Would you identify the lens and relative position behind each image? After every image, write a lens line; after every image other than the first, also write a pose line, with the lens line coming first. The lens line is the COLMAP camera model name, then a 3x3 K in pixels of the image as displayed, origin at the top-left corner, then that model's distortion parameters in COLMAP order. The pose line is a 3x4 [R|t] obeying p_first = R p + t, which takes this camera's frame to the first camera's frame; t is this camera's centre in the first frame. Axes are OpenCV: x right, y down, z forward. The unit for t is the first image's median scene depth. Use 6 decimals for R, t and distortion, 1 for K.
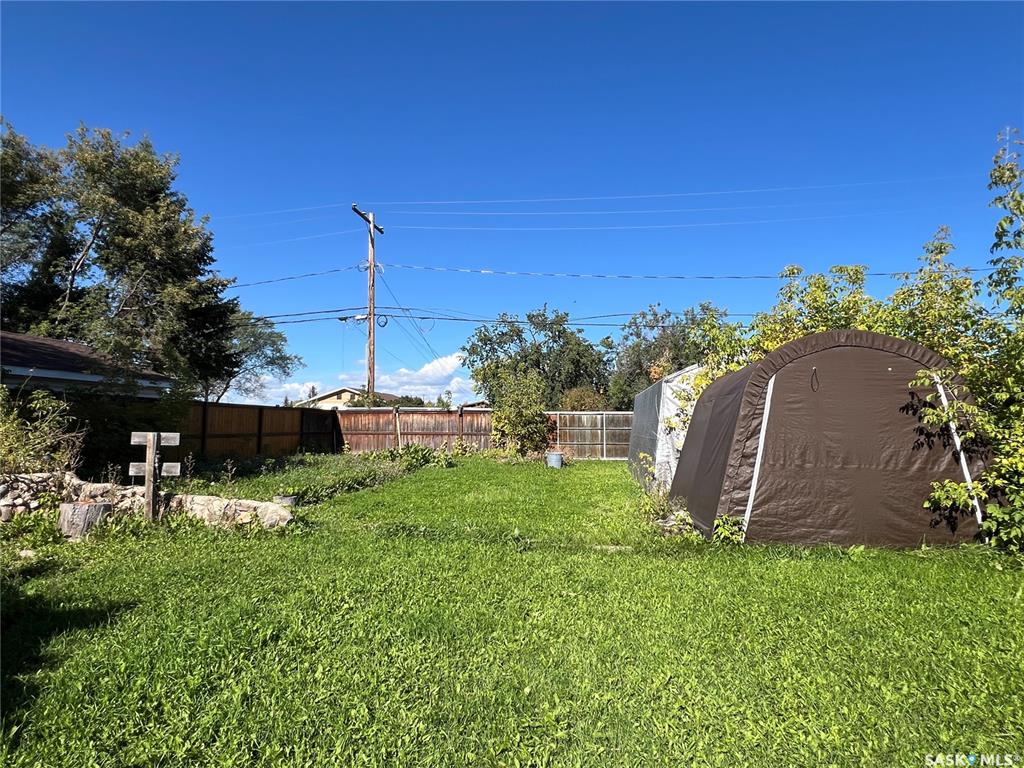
lens RADIAL K [[551.2, 0, 509.7], [0, 551.2, 383.1], [0, 0, 1]] dist [-0.007215, -0.001594]
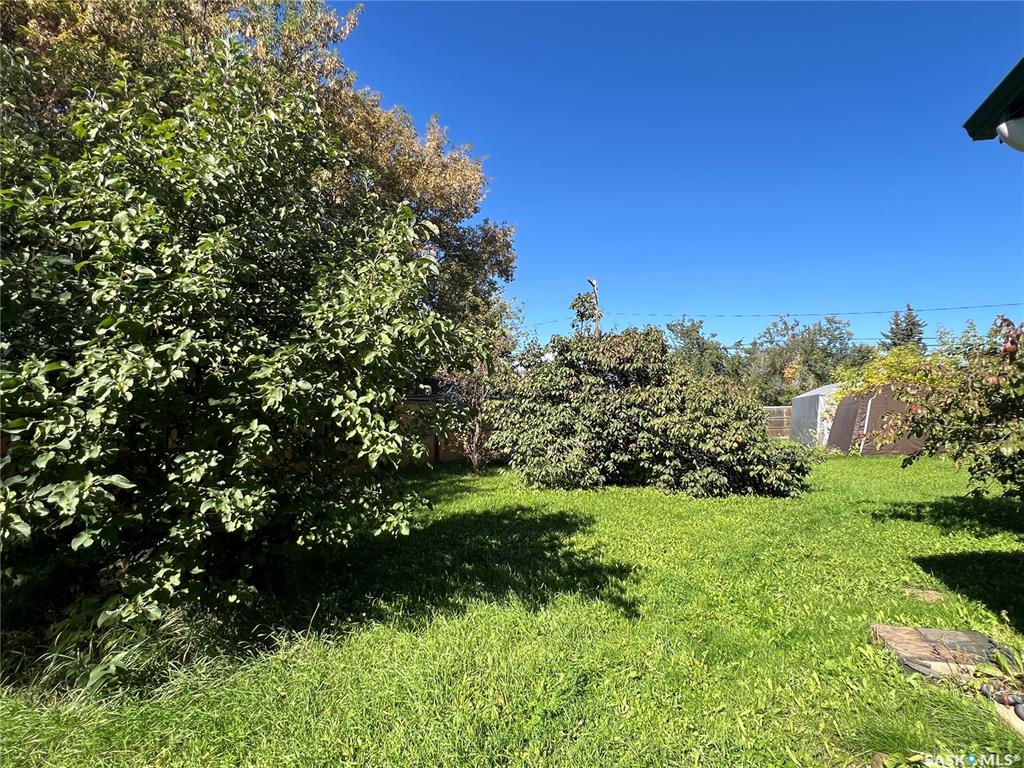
lens RADIAL K [[551.2, 0, 505.1], [0, 551.2, 378.9], [0, 0, 1]] dist [-0.007215, -0.001594]
pose [[0.982596, -0.027939, -0.183644, -0.639080], [0.029444, 0.999551, 0.005475, -0.139933], [0.183408, -0.010787, 0.982978, -1.602098]]
